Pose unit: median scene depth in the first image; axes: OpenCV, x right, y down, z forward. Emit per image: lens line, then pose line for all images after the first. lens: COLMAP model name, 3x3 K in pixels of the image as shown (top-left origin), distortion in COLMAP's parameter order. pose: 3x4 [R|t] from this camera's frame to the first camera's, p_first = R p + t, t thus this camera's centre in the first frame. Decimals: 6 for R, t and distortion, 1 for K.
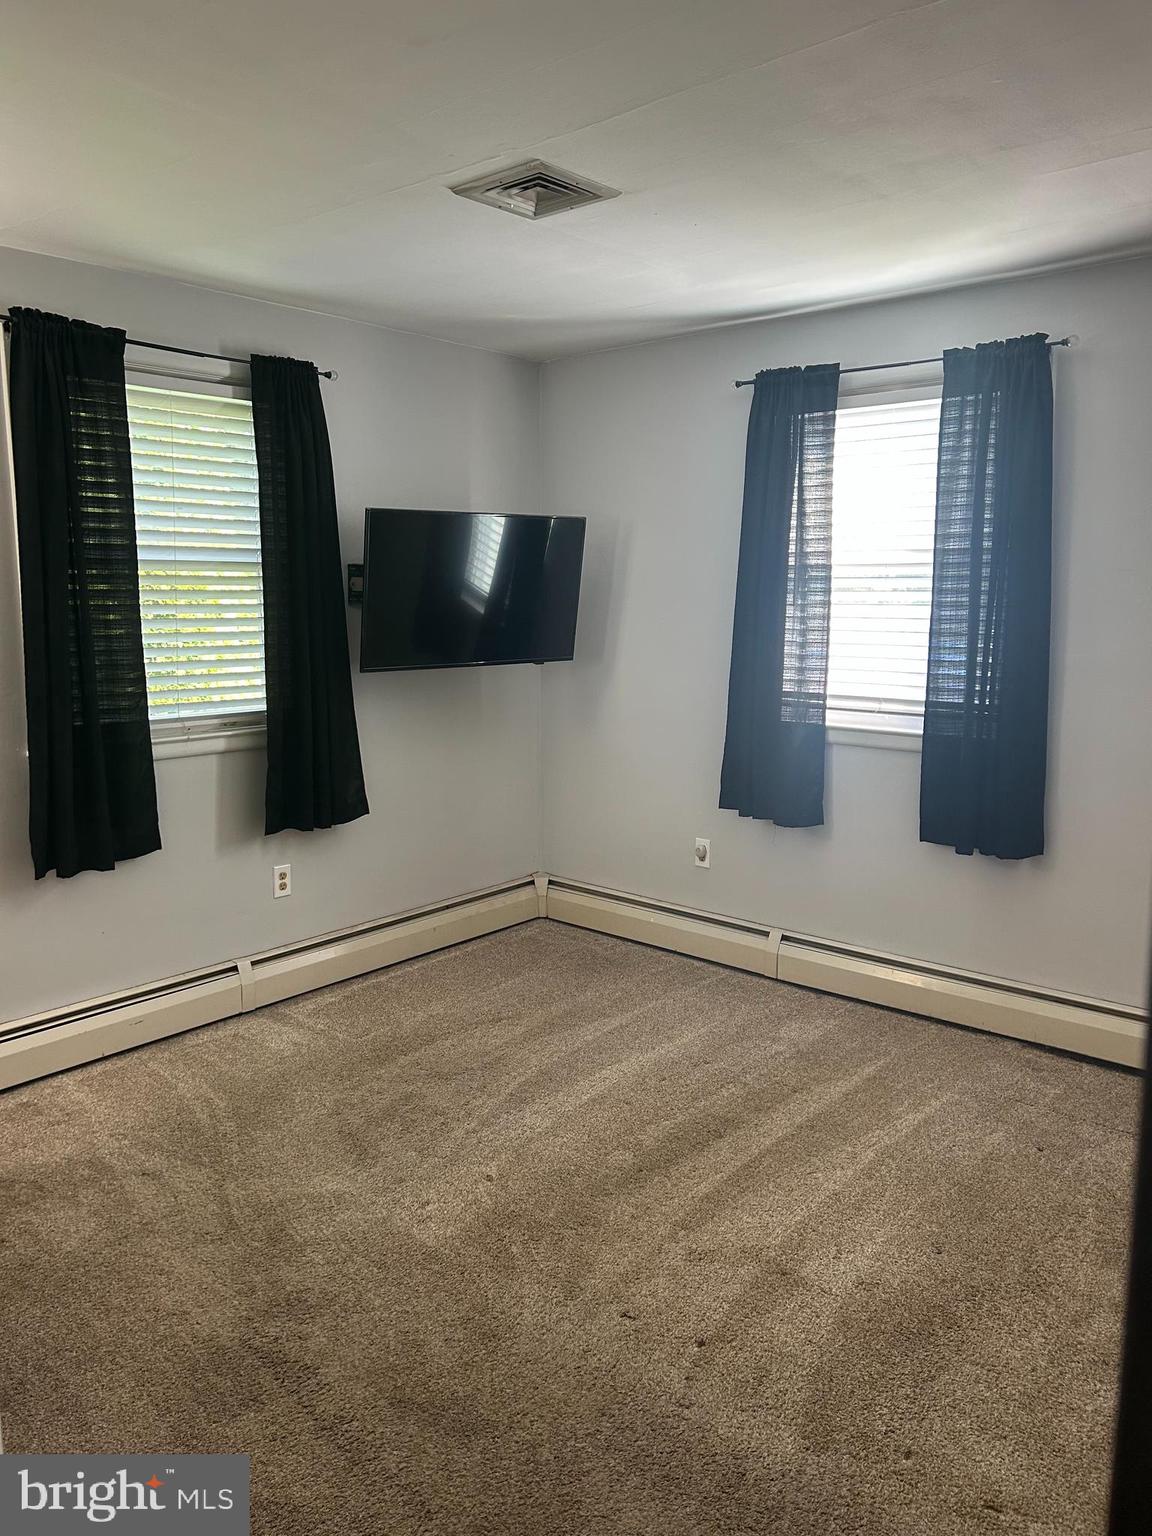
lens RADIAL K [[1160.7, 0, 562.2], [0, 1160.7, 774.9], [0, 0, 1]] dist [0.032993, -0.005567]
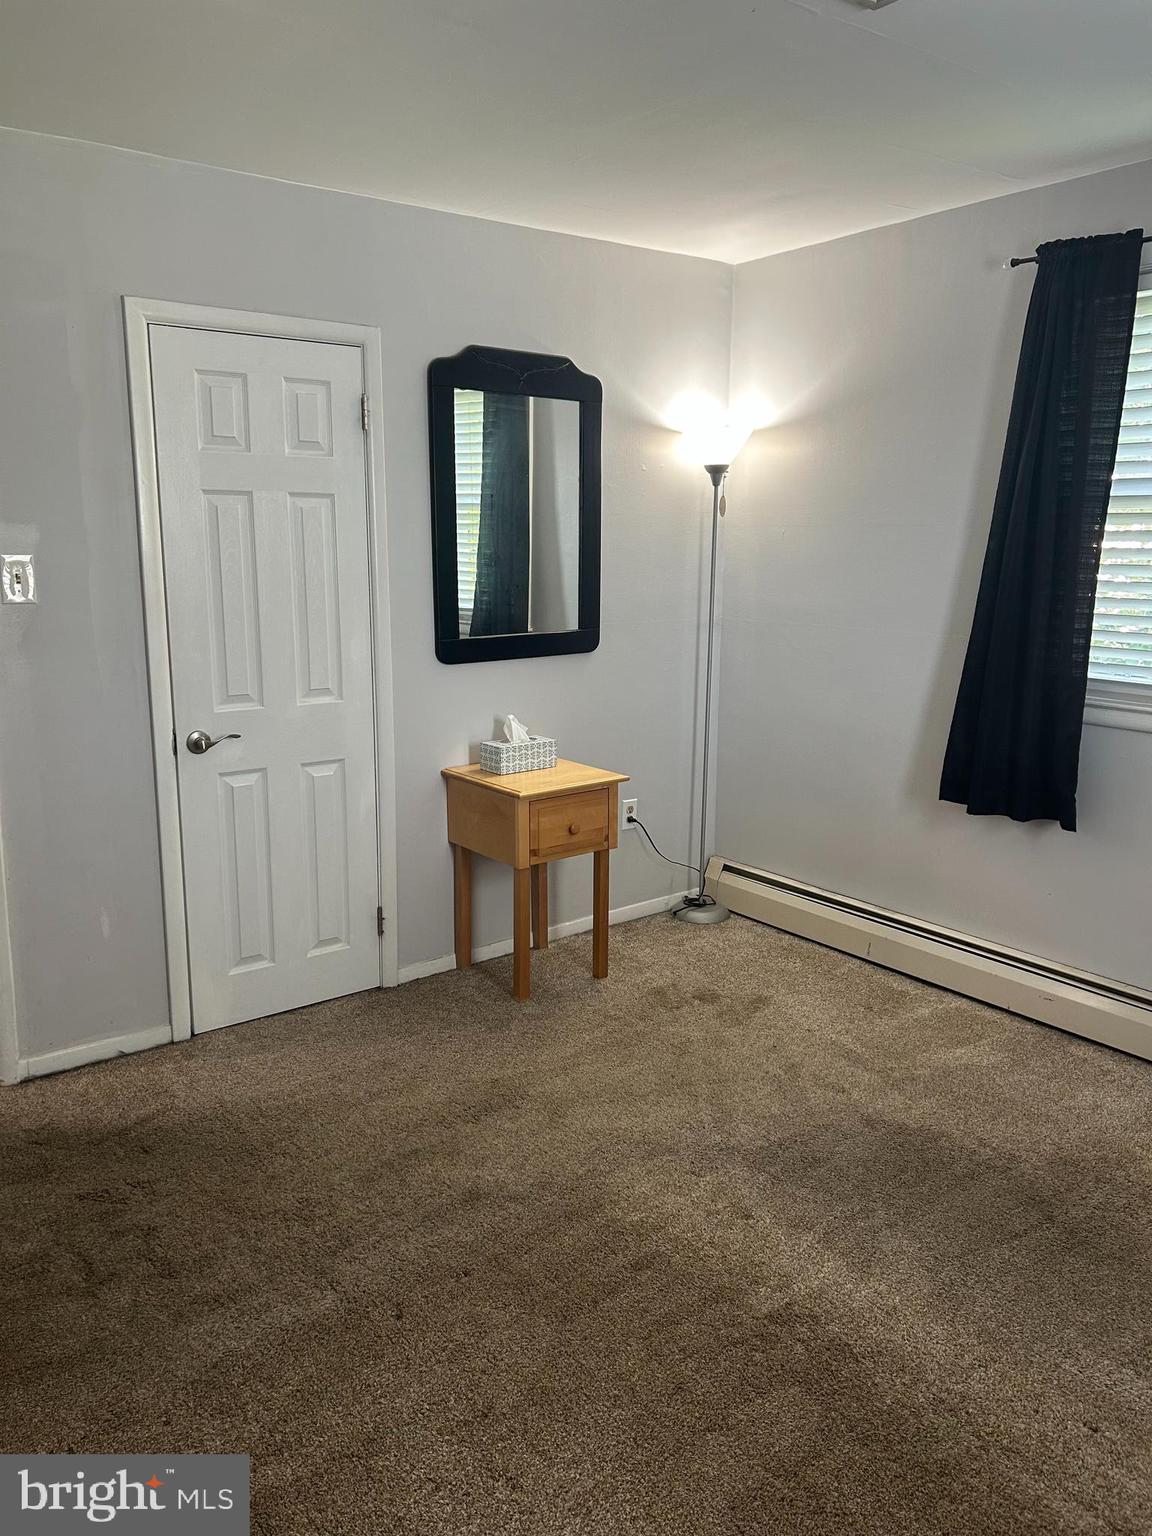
lens RADIAL K [[1160.7, 0, 562.2], [0, 1160.7, 774.9], [0, 0, 1]] dist [0.032993, -0.005567]
pose [[-0.187275, 0.193482, -0.963064, 0.602858], [-0.160166, 0.961275, 0.224269, -0.112678], [0.969162, 0.196250, -0.149034, 0.763609]]
